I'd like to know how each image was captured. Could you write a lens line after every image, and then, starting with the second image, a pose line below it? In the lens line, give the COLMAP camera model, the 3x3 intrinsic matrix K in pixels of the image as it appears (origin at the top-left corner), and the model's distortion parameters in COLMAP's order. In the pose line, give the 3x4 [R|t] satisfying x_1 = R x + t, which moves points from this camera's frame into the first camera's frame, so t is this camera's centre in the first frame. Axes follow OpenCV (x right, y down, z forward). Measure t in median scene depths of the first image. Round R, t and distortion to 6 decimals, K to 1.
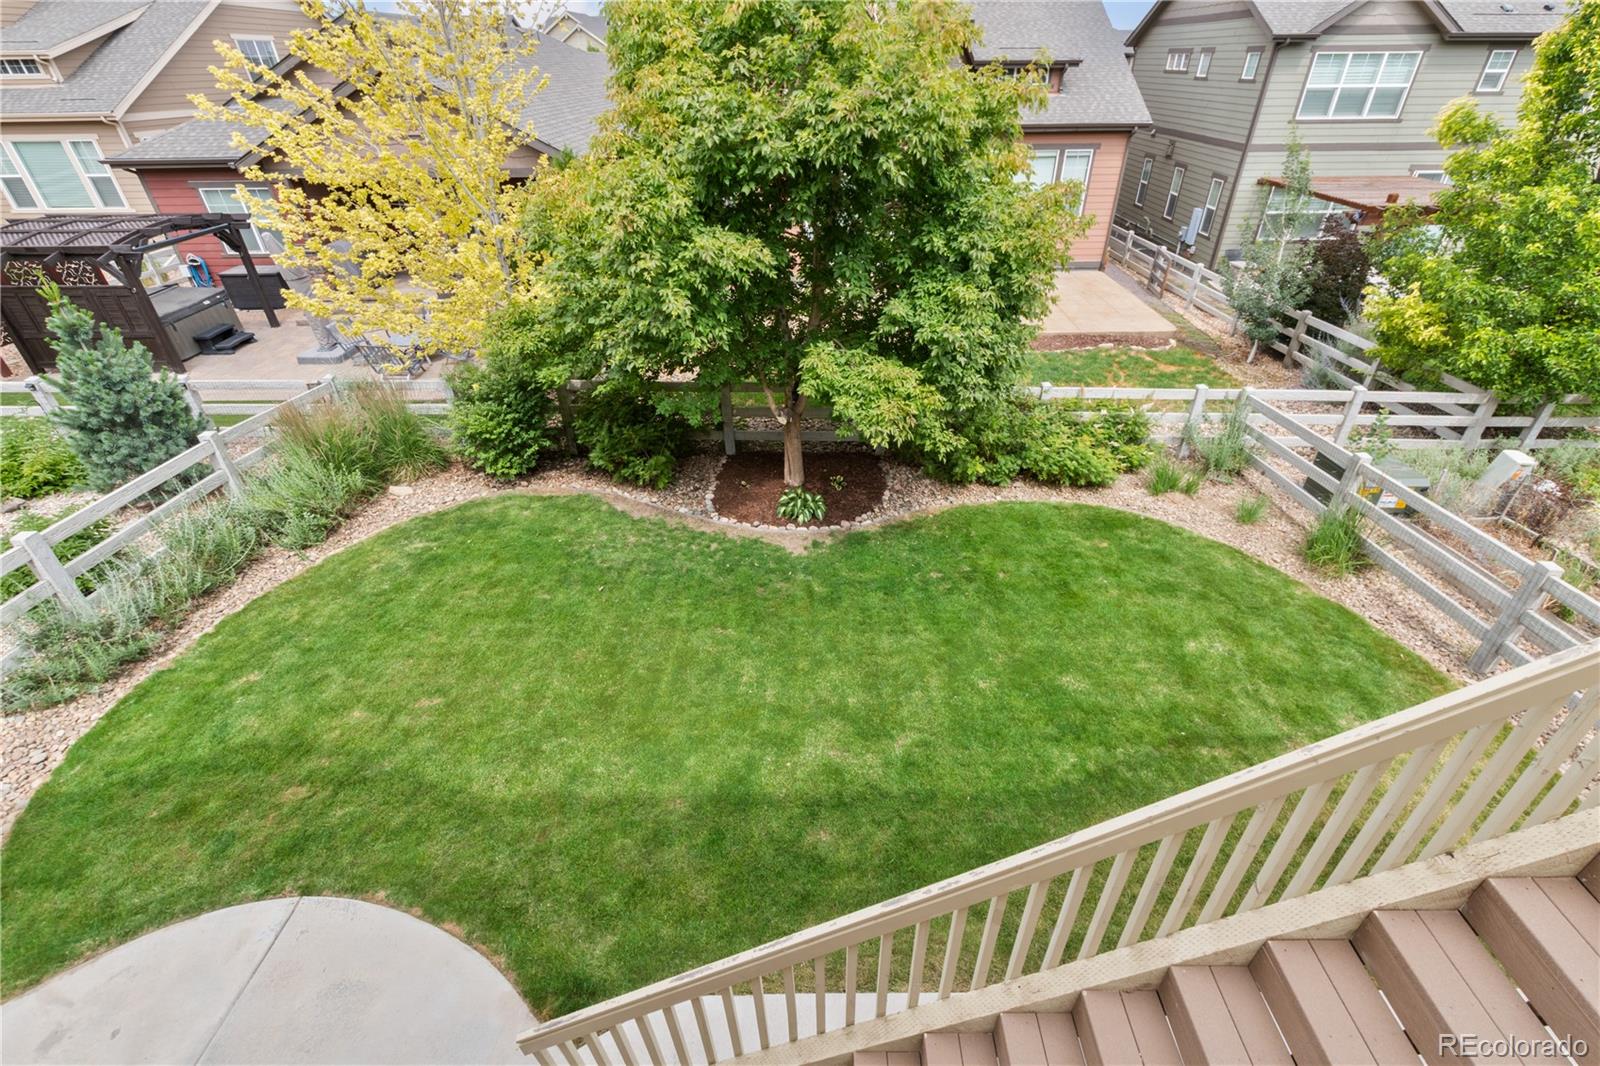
lens RADIAL K [[701.4, 0, 817.2], [0, 701.4, 539.4], [0, 0, 1]] dist [0.004519, -0.003686]
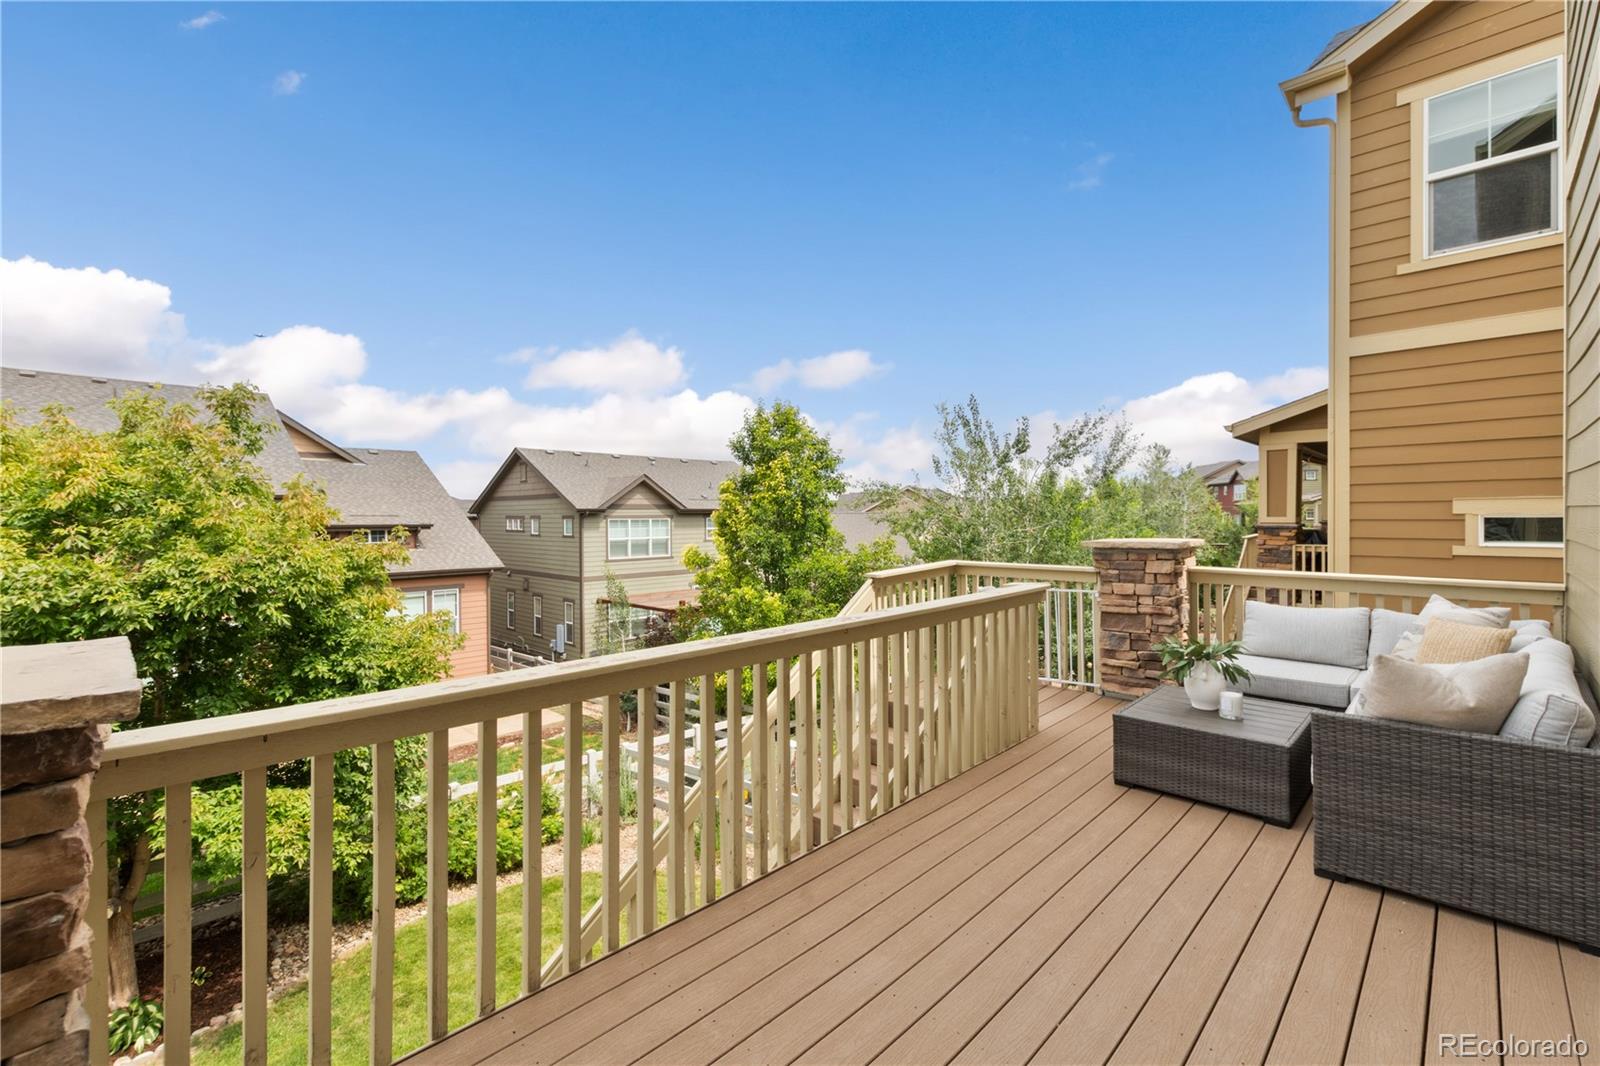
lens RADIAL K [[701.4, 0, 805.8], [0, 701.4, 518.8], [0, 0, 1]] dist [0.004519, -0.003686]
pose [[0.704253, 0.000080, 0.709949, -0.054314], [0.401884, 0.824309, -0.398753, 0.092336], [-0.585250, 0.566140, 0.580490, -0.160344]]
